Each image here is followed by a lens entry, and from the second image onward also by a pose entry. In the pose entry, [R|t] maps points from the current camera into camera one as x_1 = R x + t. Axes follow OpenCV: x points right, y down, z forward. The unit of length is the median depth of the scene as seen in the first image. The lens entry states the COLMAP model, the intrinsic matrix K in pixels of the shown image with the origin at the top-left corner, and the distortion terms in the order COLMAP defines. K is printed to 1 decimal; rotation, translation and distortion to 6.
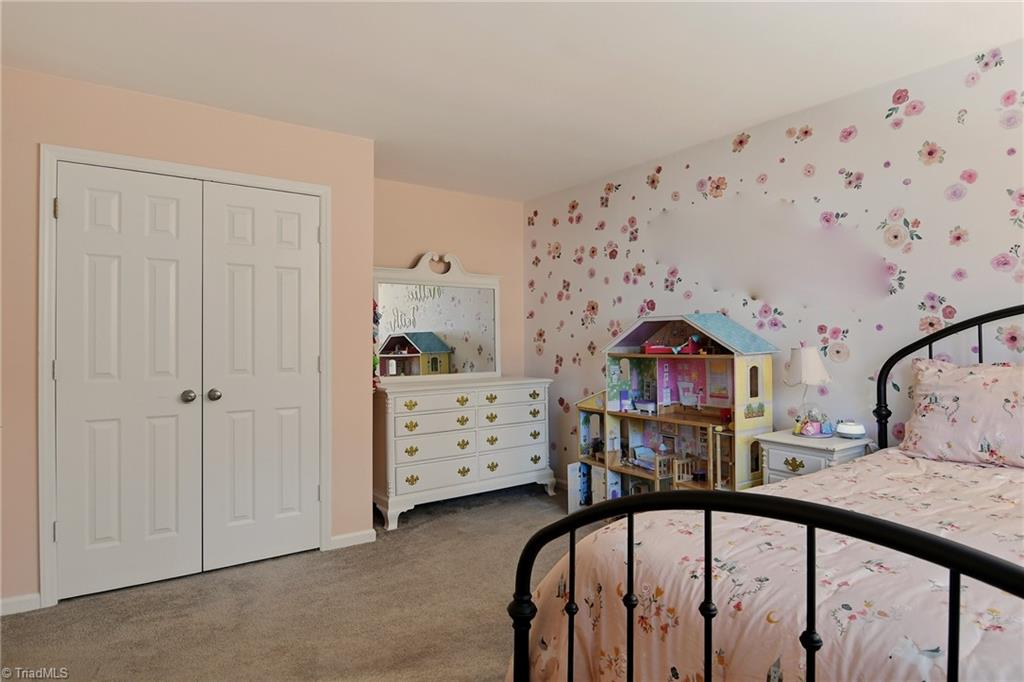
lens RADIAL K [[585.7, 0, 511.0], [0, 585.7, 326.5], [0, 0, 1]] dist [-0.002364, -0.001914]
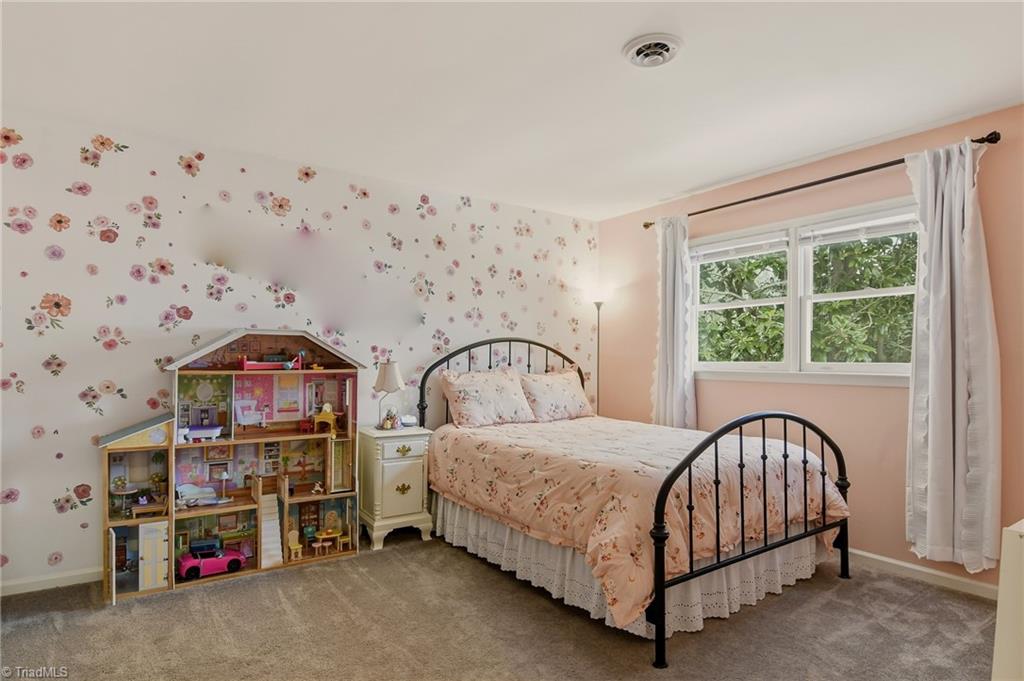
lens RADIAL K [[549.2, 0, 516.4], [0, 549.2, 346.9], [0, 0, 1]] dist [-0.002688, -0.001578]
pose [[0.003091, 0.030104, 0.999542, -0.601189], [-0.030845, 0.999074, -0.029995, 0.023382], [-0.999519, -0.030739, 0.004017, 0.582643]]
